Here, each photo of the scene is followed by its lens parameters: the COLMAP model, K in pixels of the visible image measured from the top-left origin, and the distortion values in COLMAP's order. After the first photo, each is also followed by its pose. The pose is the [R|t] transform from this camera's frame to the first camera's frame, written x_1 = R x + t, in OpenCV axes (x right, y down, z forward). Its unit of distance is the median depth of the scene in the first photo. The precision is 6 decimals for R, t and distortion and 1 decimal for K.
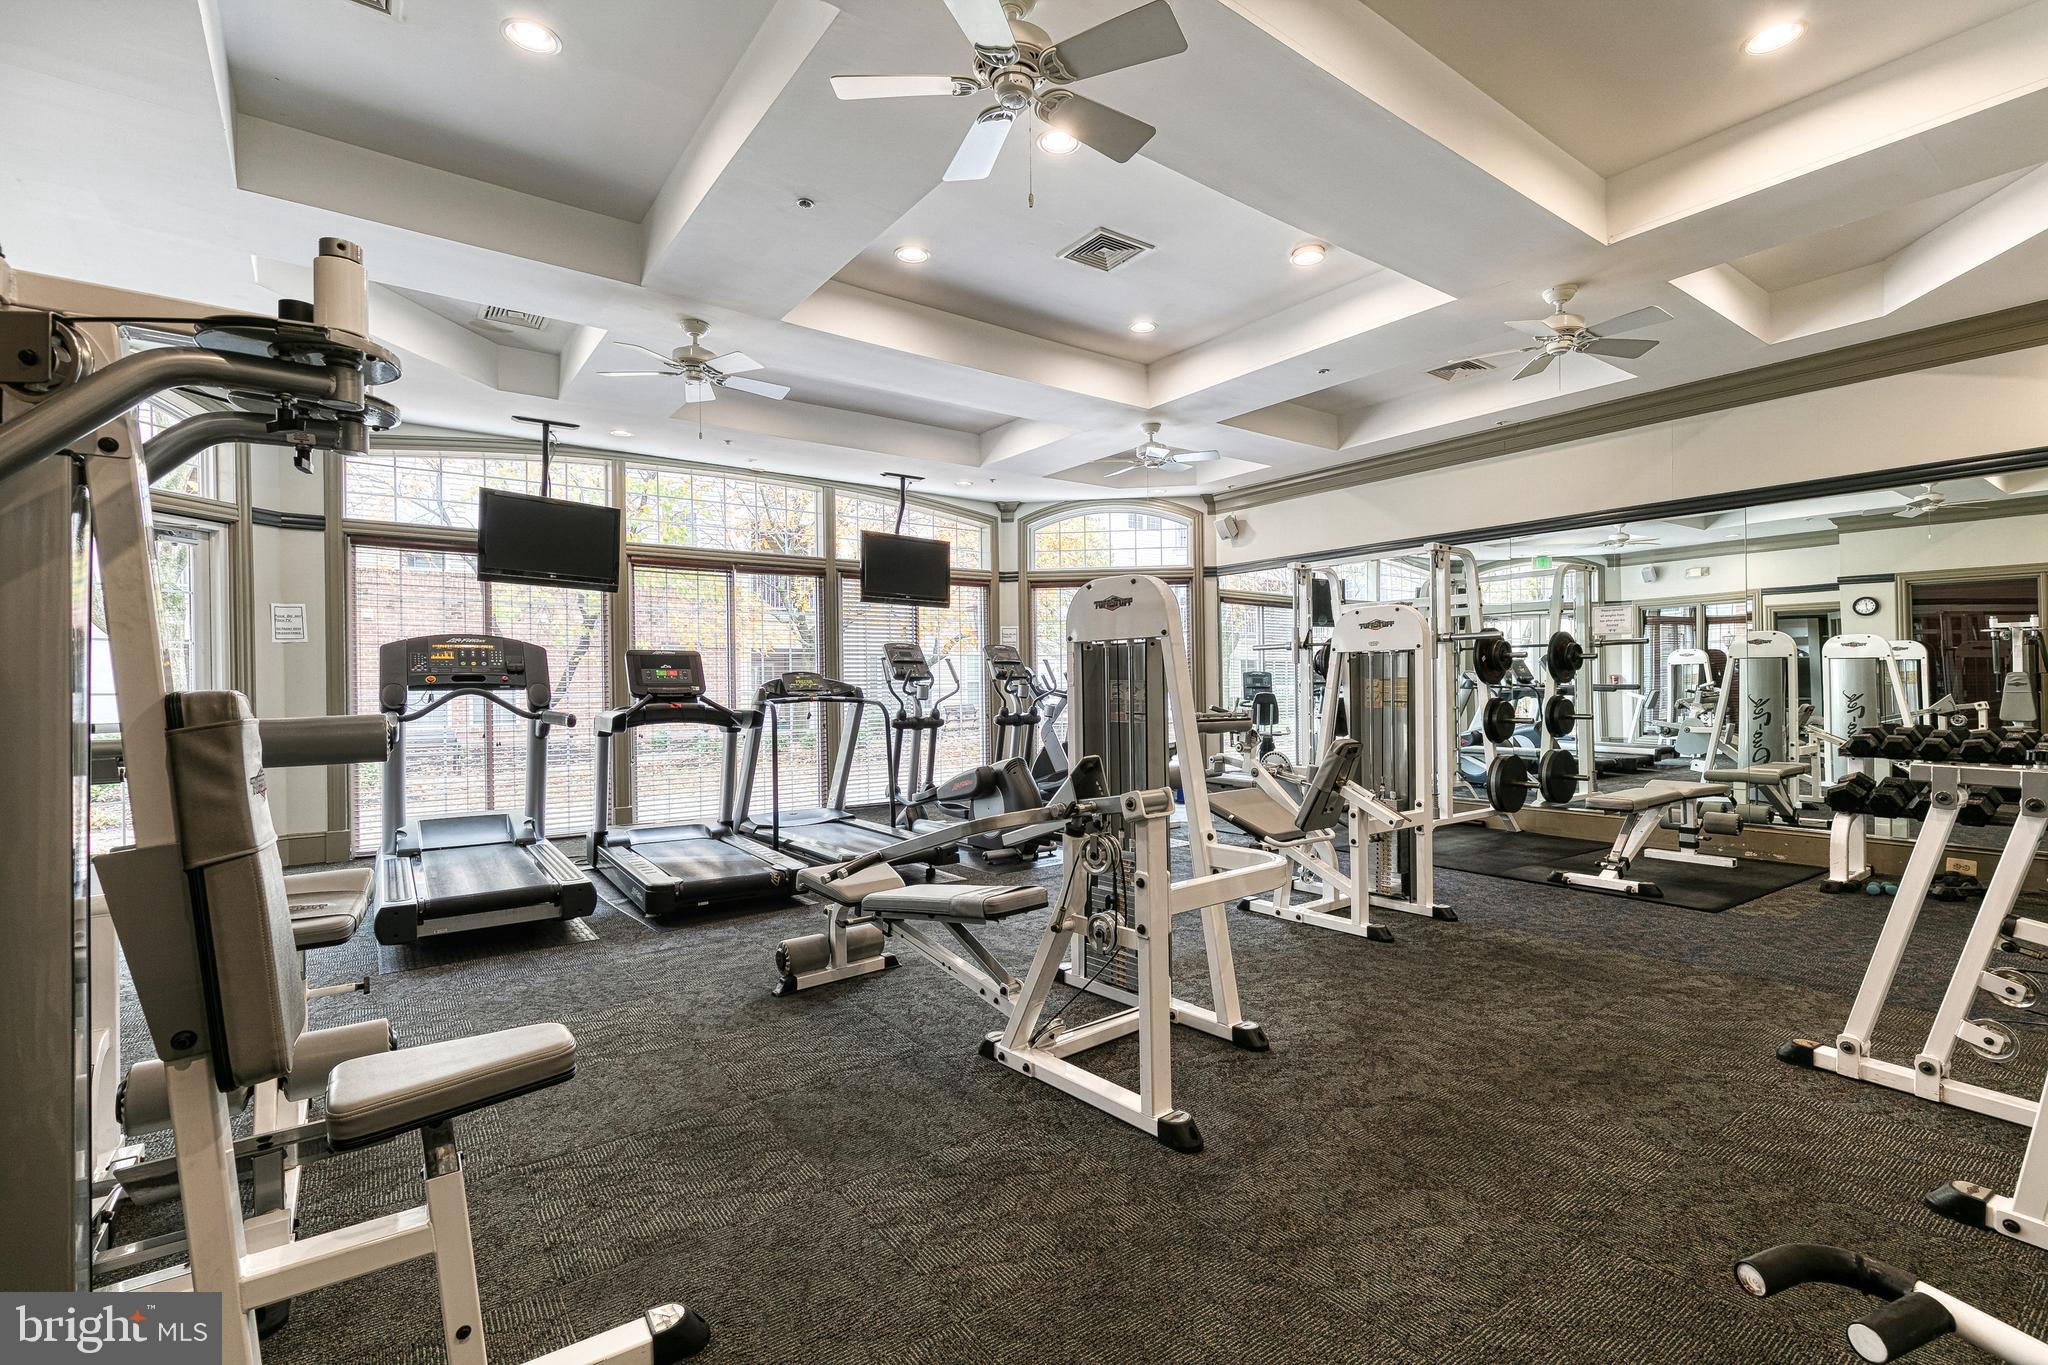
lens RADIAL K [[946.7, 0, 1024.0], [0, 946.7, 682.5], [0, 0, 1]] dist [0.024785, -0.000311]
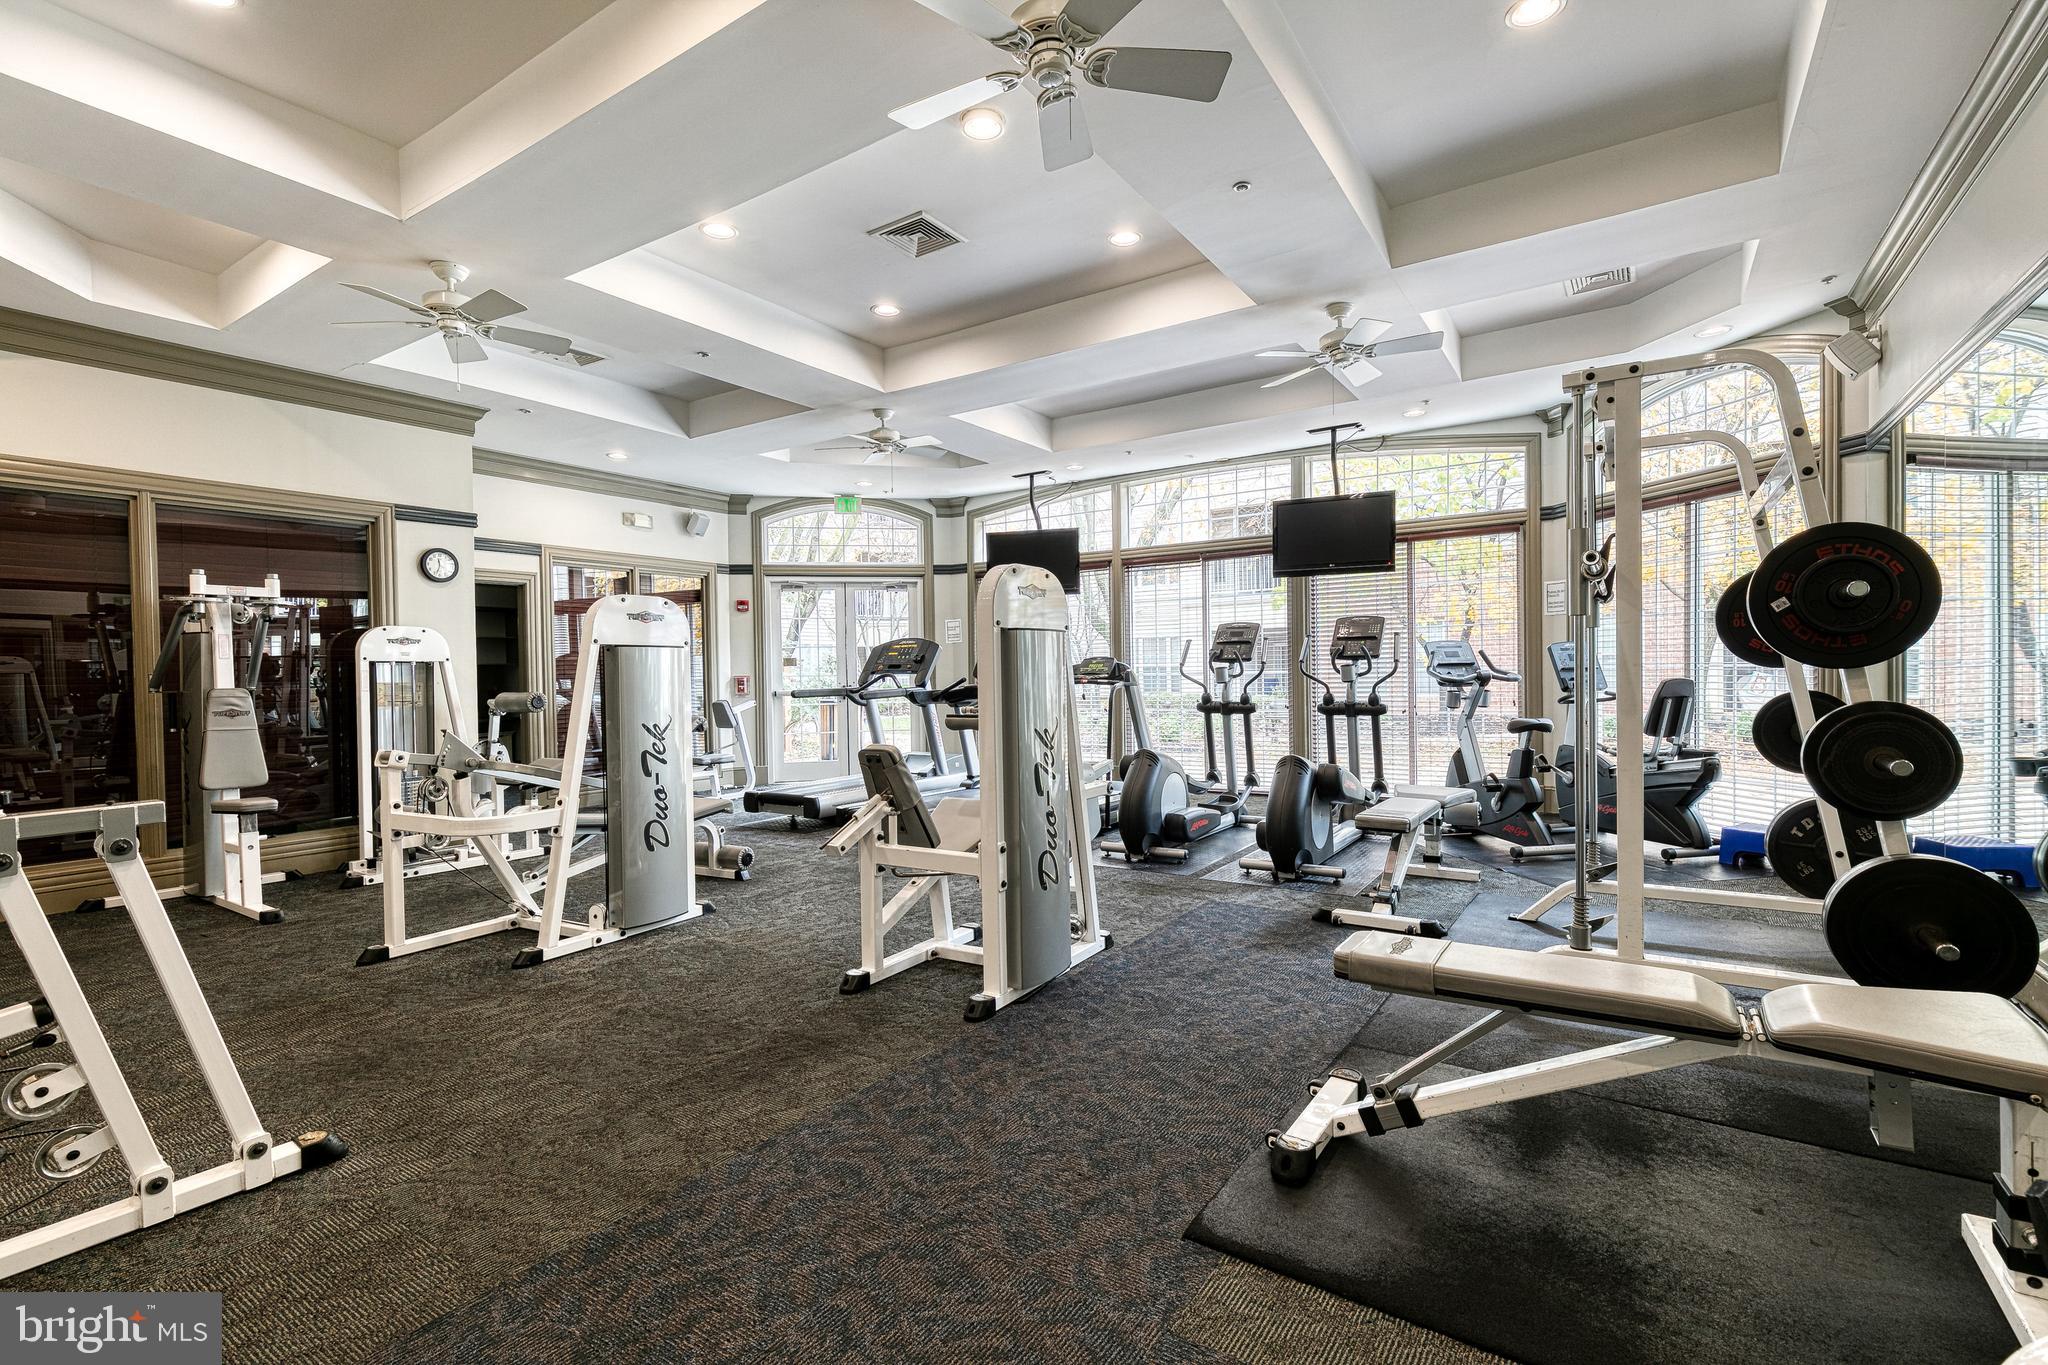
lens RADIAL K [[907.0, 0, 1024.0], [0, 907.0, 682.5], [0, 0, 1]] dist [0.012071, 0.000031]
pose [[0.337914, 0.016347, -0.941035, 0.806163], [0.015612, 0.999614, 0.022971, -0.007150], [0.941048, -0.022454, 0.337528, 0.612340]]
